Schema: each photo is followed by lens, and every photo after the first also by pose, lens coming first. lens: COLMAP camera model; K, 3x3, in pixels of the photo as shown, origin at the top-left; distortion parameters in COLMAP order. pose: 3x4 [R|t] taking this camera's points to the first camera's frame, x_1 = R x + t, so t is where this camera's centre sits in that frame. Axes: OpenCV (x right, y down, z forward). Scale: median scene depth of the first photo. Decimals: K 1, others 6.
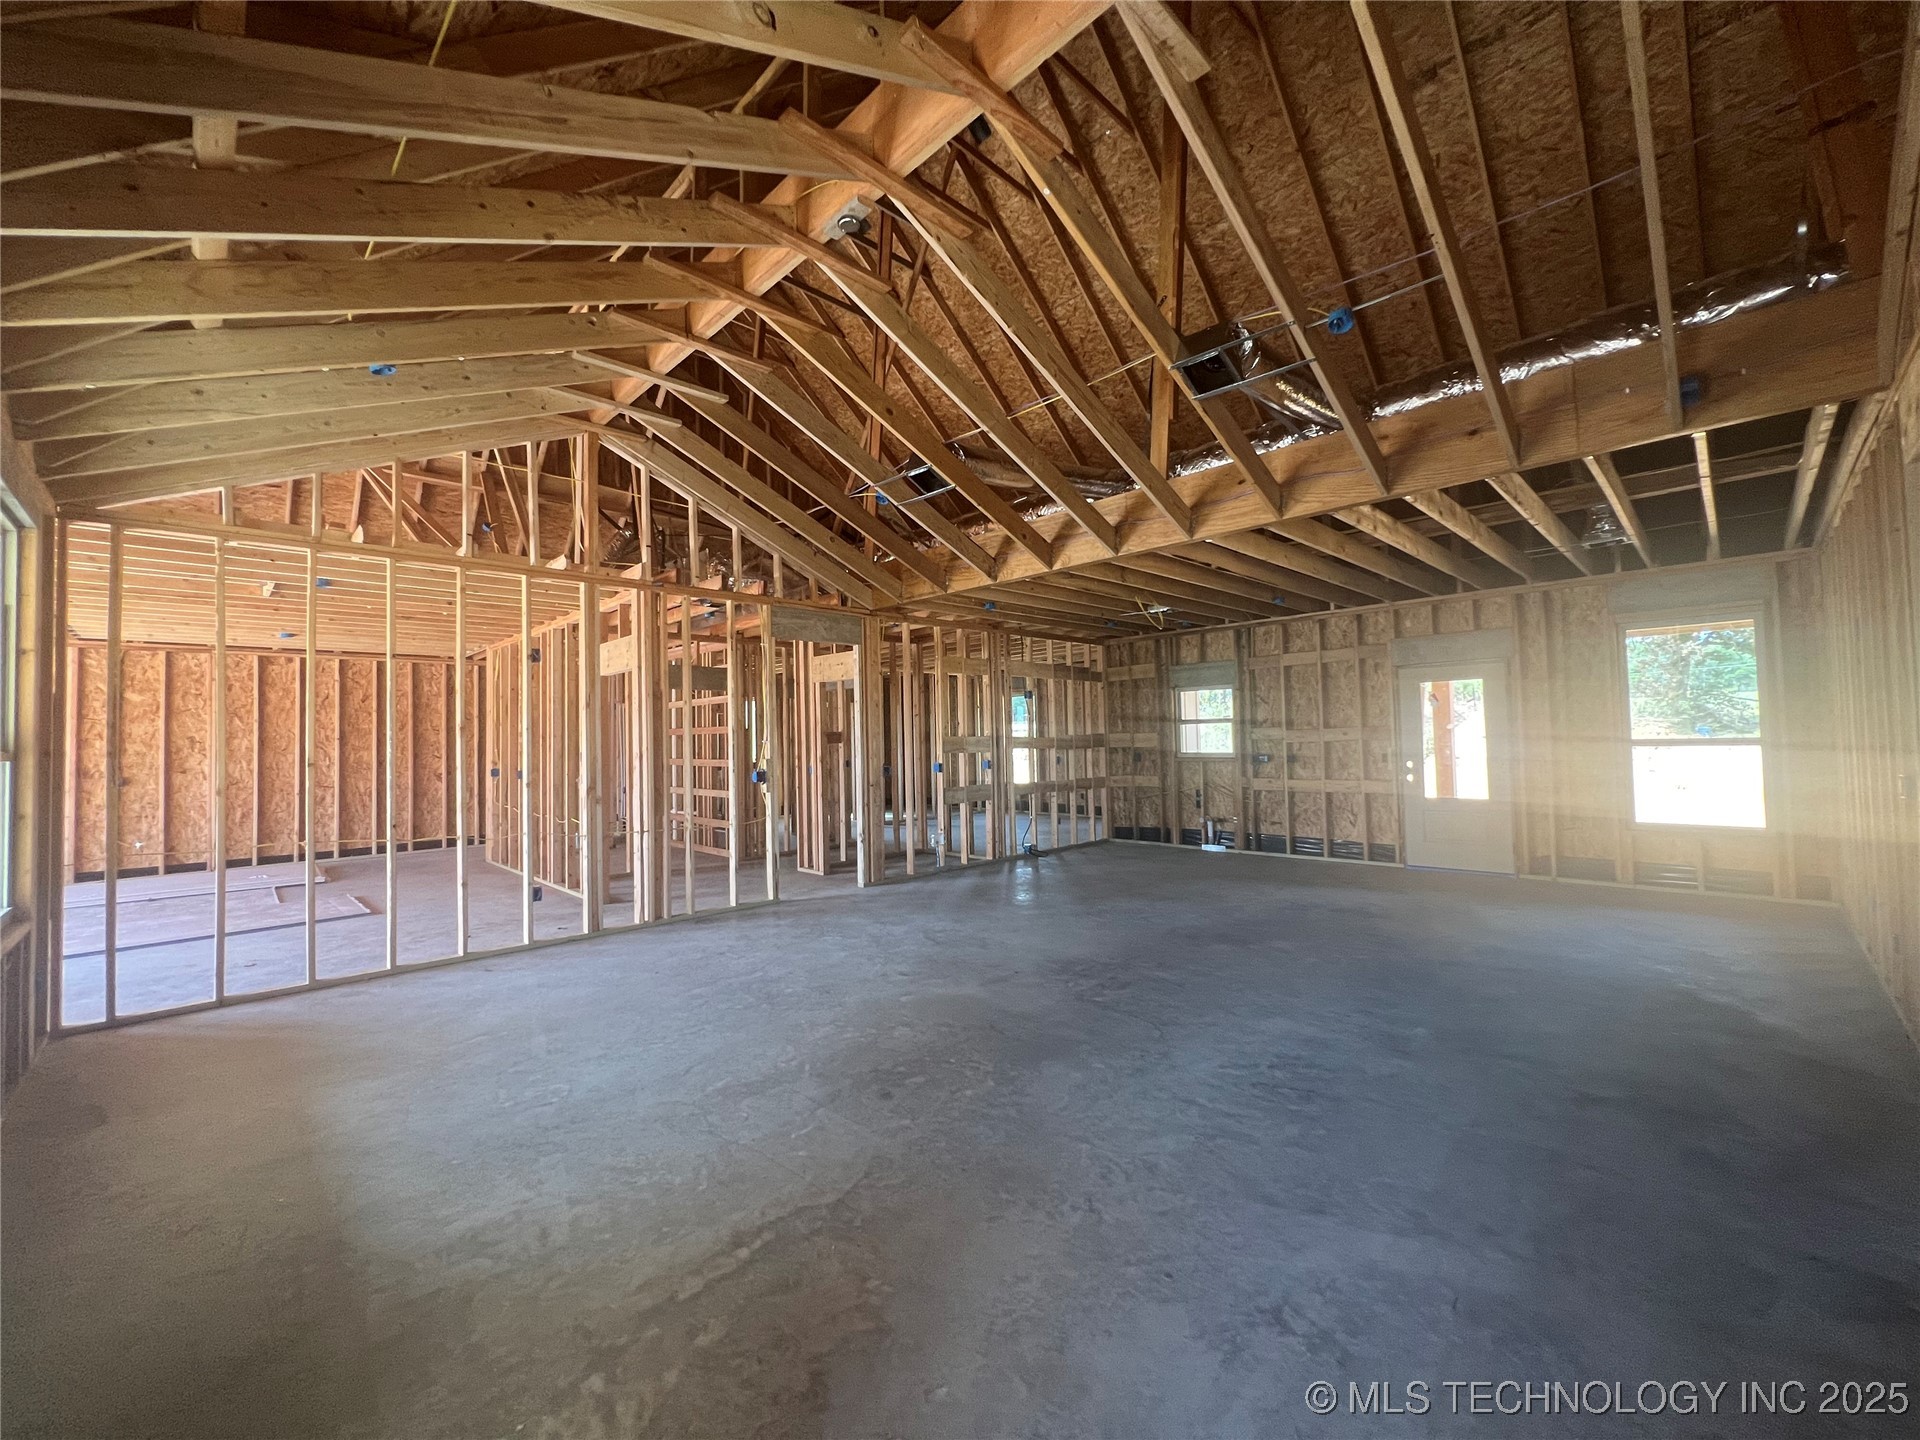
lens RADIAL K [[768.7, 0, 955.6], [0, 768.7, 714.9], [0, 0, 1]] dist [-0.003430, 0.001121]
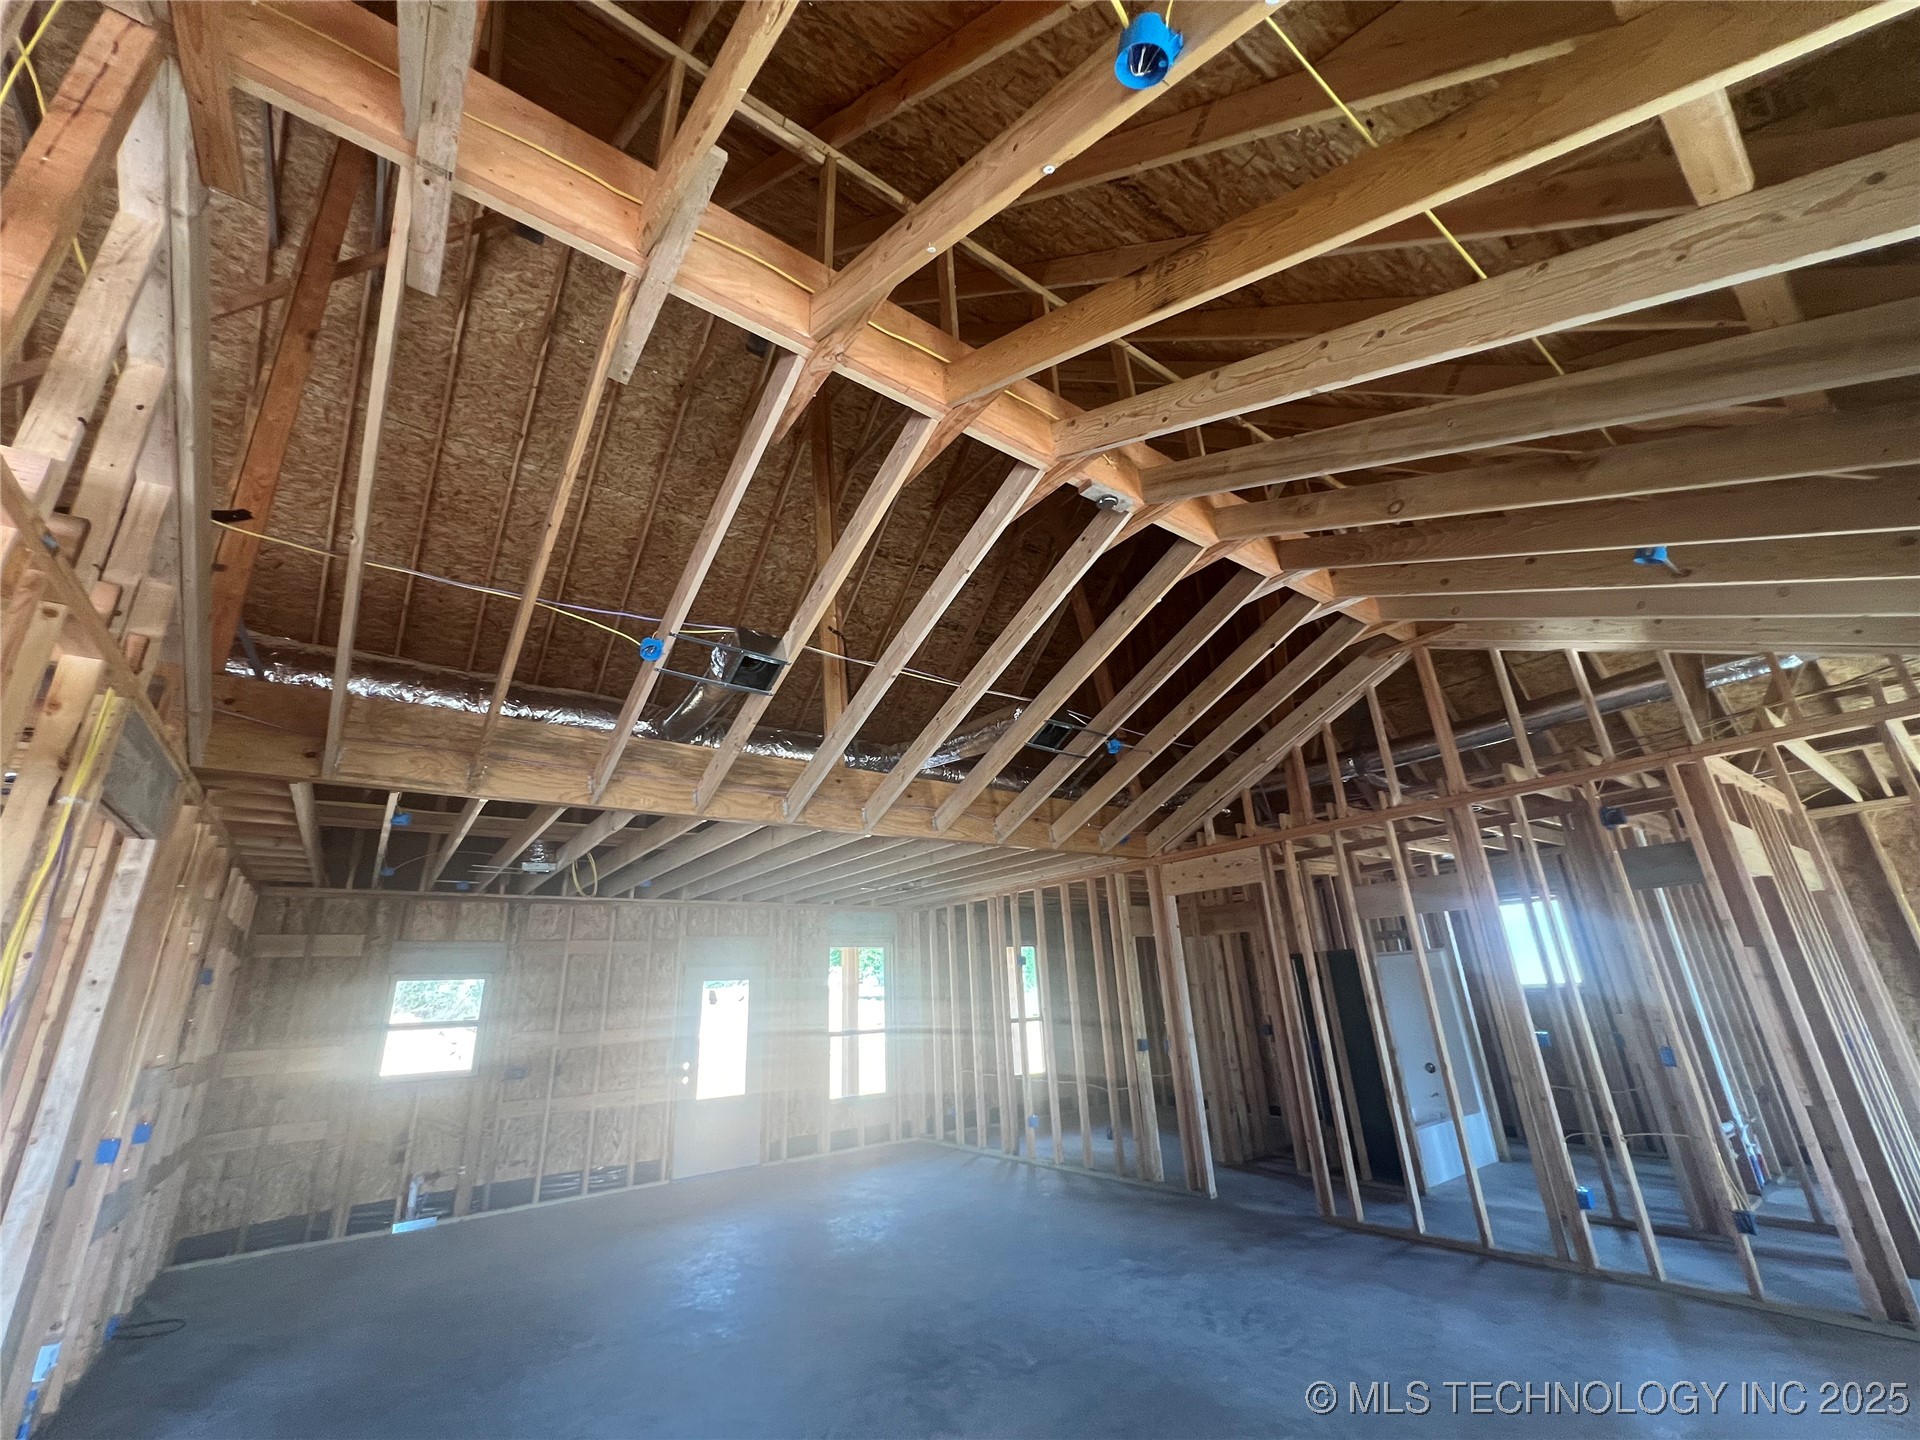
lens RADIAL K [[770.2, 0, 954.3], [0, 770.2, 714.3], [0, 0, 1]] dist [-0.002748, 0.000820]
pose [[0.136530, 0.354212, 0.925145, -0.463452], [0.007634, 0.933486, -0.358532, -0.001808], [-0.990607, 0.056013, 0.124744, 0.493558]]
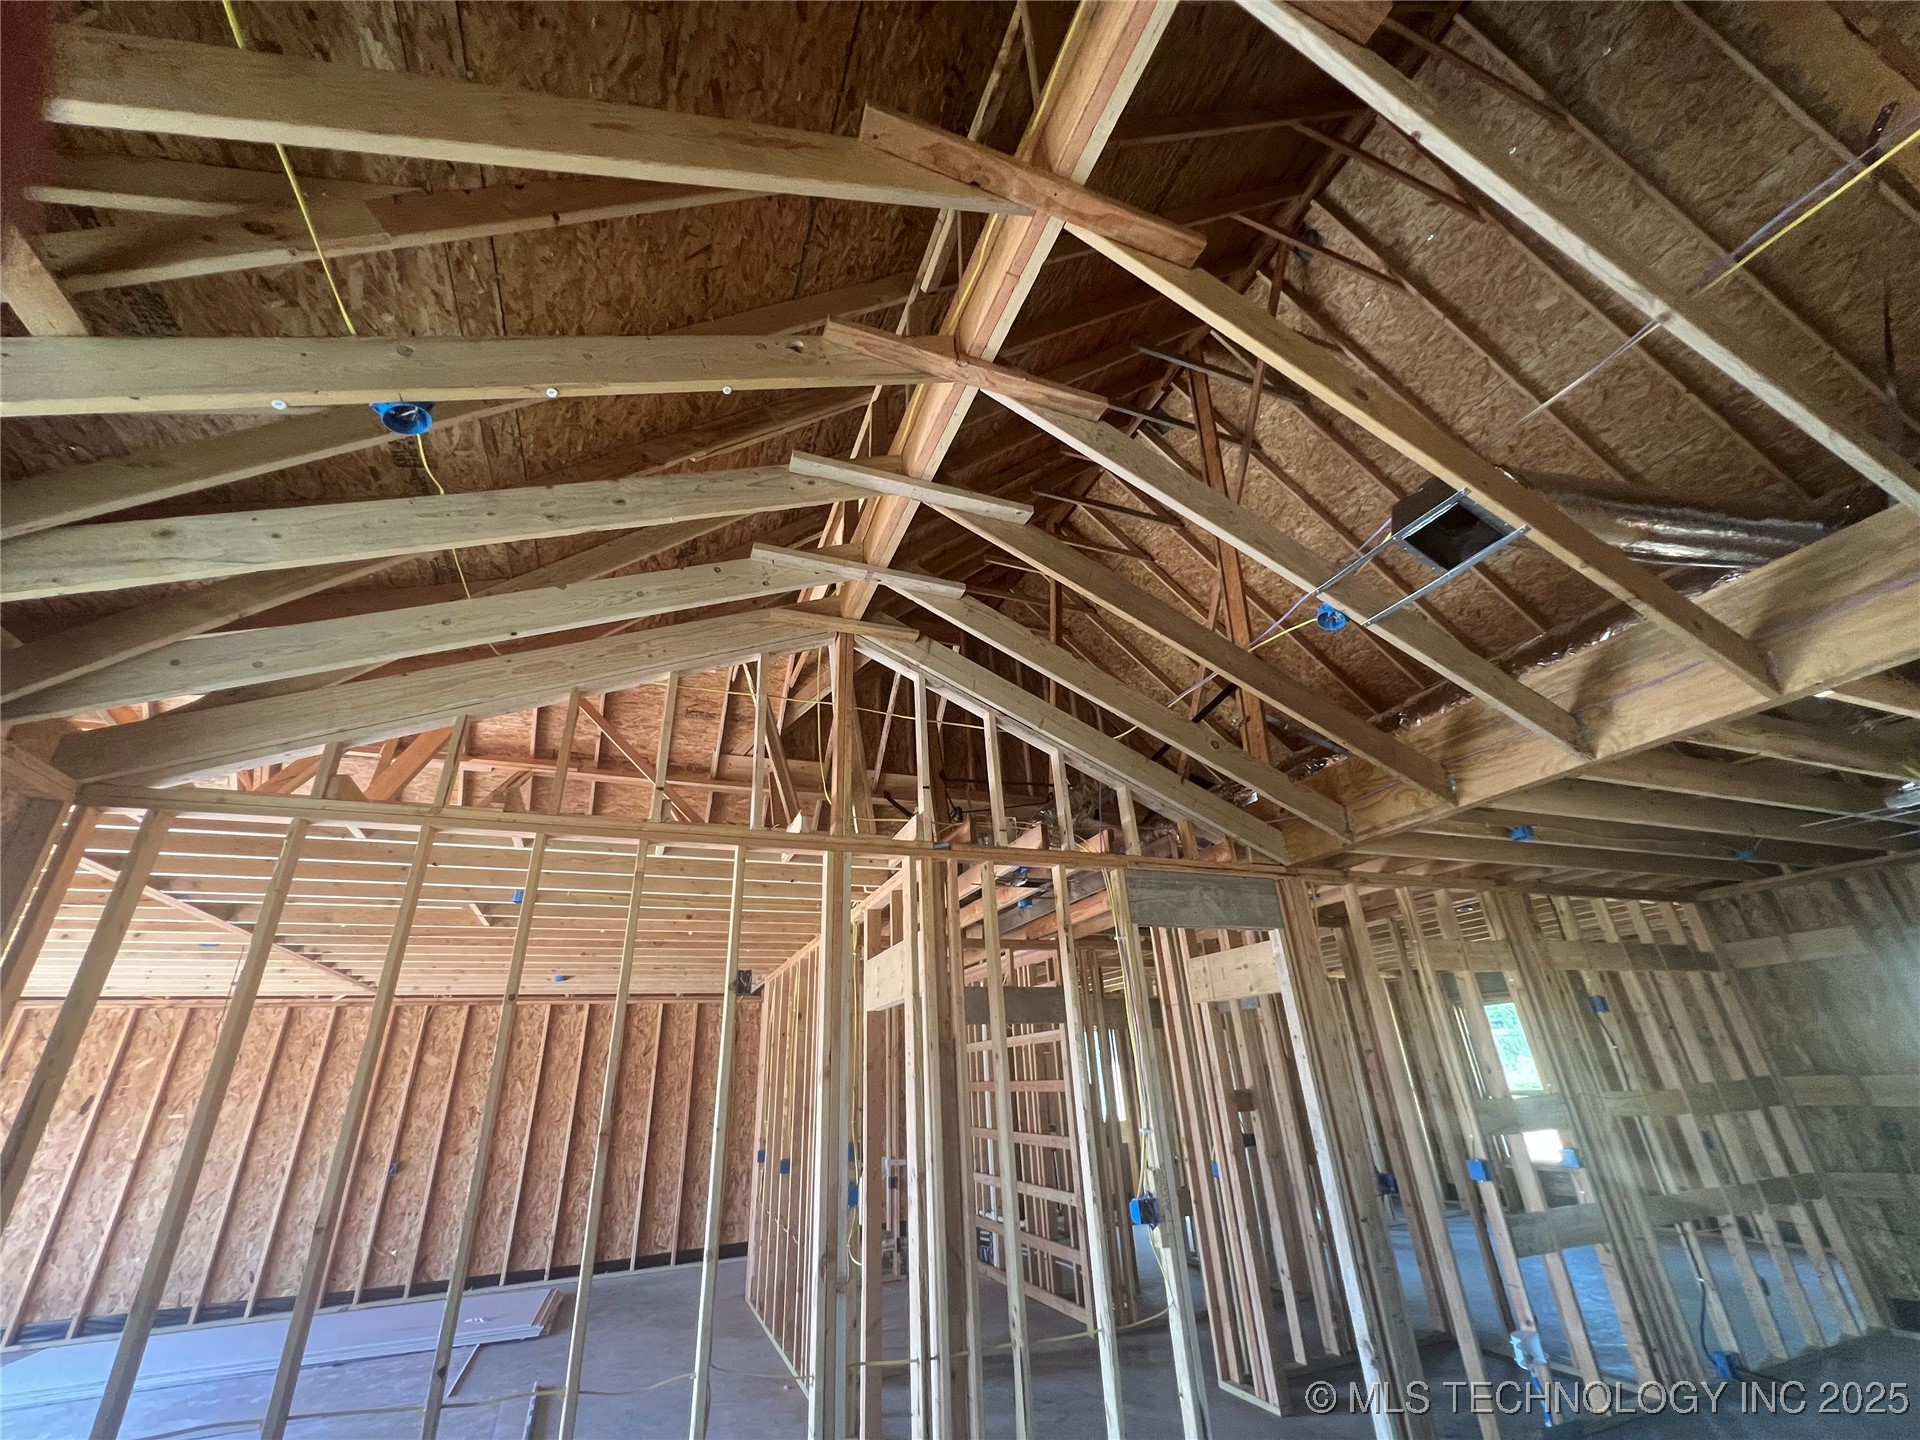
lens RADIAL K [[770.2, 0, 955.8], [0, 770.2, 717.5], [0, 0, 1]] dist [-0.002748, 0.000820]
pose [[0.922481, -0.181541, -0.340692, -0.121273], [0.036795, 0.919857, -0.390524, -0.020654], [0.384284, 0.347715, 0.855231, 0.357123]]
